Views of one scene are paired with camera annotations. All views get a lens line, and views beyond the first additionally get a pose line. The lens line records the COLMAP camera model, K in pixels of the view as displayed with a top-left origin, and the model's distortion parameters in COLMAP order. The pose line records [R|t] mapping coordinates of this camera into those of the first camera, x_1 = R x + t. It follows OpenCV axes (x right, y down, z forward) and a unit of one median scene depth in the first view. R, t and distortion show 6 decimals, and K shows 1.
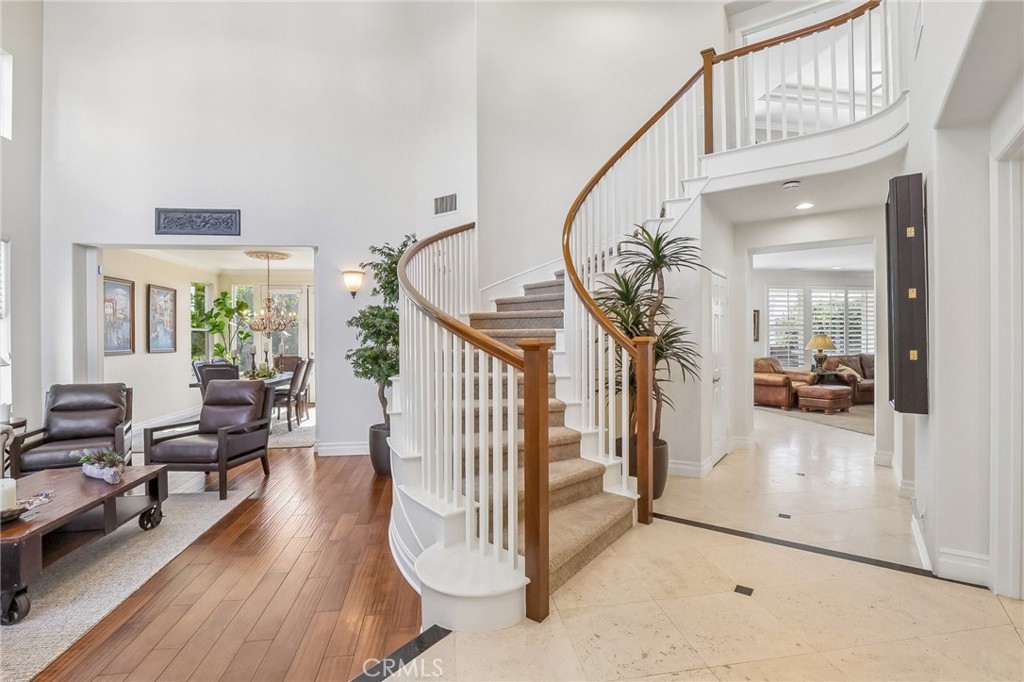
lens RADIAL K [[472.4, 0, 516.1], [0, 472.4, 339.3], [0, 0, 1]] dist [-0.037880, 0.007935]
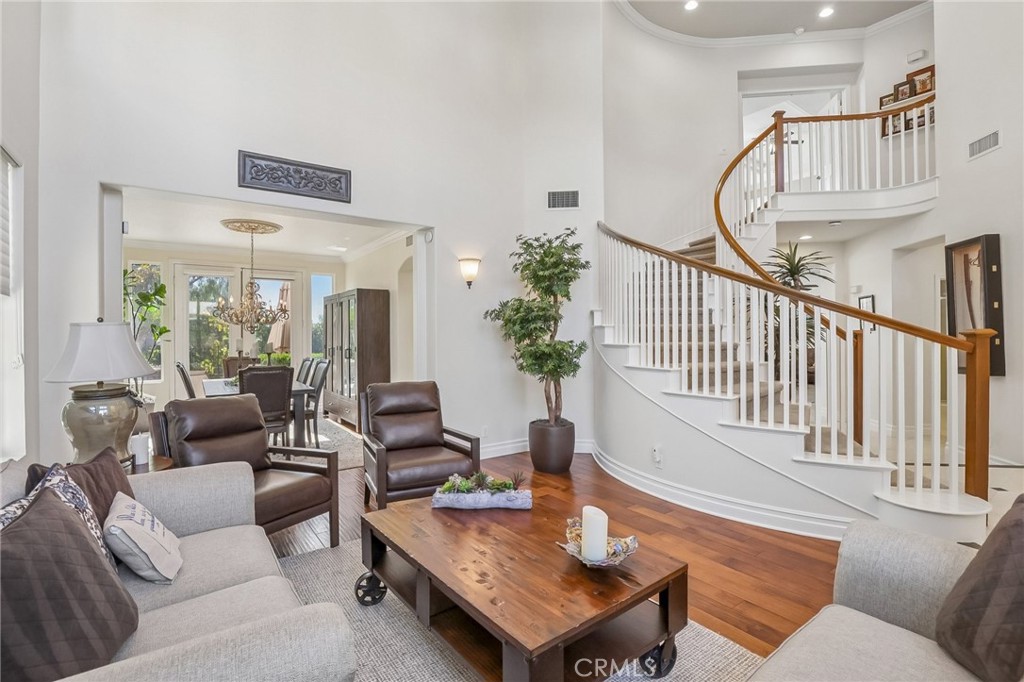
lens RADIAL K [[472.4, 0, 516.1], [0, 472.4, 339.3], [0, 0, 1]] dist [-0.037880, 0.007935]
pose [[0.886189, -0.002174, 0.463320, -0.728655], [0.002398, 0.999997, 0.000106, 0.011160], [-0.463319, 0.001017, 0.886191, 0.160782]]
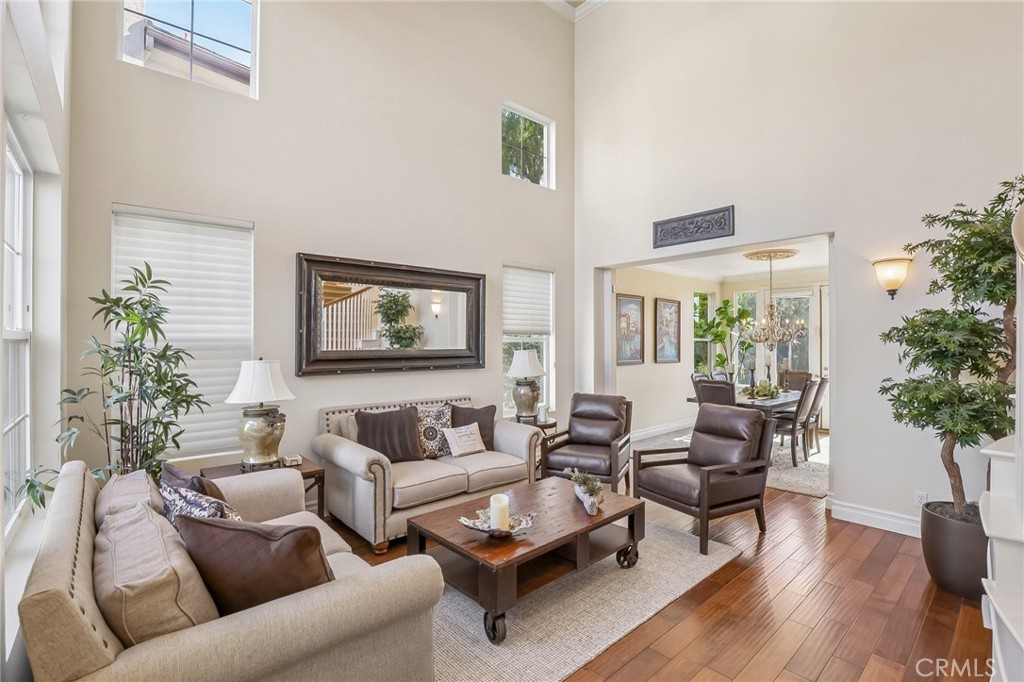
lens RADIAL K [[472.4, 0, 516.1], [0, 472.4, 339.3], [0, 0, 1]] dist [-0.037880, 0.007935]
pose [[0.541152, 0.001288, -0.840924, -0.084866], [-0.007736, 0.999964, -0.003447, -0.024610], [0.840889, 0.008371, 0.541143, 0.199353]]
